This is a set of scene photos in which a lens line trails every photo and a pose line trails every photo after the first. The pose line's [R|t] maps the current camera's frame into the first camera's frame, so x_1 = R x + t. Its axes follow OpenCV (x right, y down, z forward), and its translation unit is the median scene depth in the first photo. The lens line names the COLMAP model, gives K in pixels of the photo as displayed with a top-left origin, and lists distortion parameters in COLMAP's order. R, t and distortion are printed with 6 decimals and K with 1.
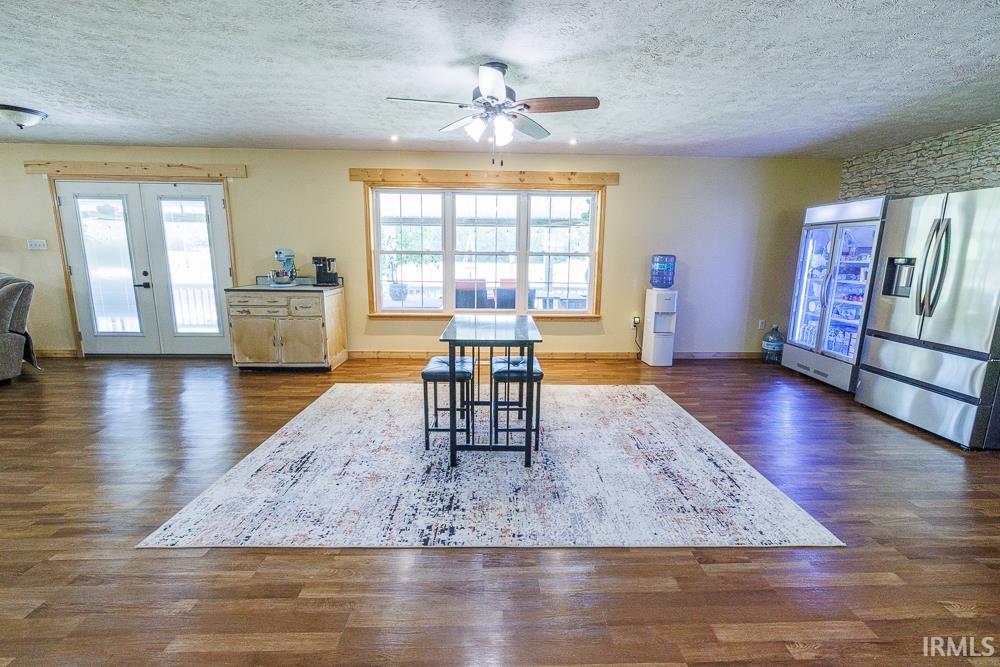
lens RADIAL K [[416.0, 0, 502.9], [0, 416.0, 322.4], [0, 0, 1]] dist [0.001443, 0.000202]
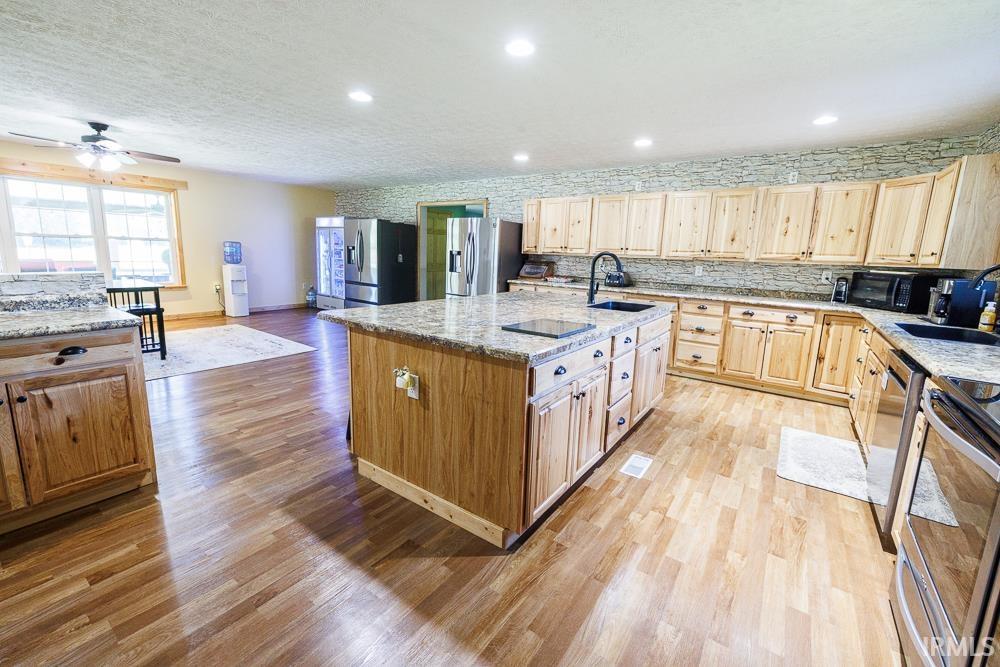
lens RADIAL K [[416.0, 0, 502.9], [0, 416.0, 322.4], [0, 0, 1]] dist [0.001443, 0.000202]
pose [[0.598129, -0.123431, 0.791837, -0.256087], [0.102164, 0.991750, 0.077422, 0.110614], [-0.794861, 0.034589, 0.605805, -0.683773]]
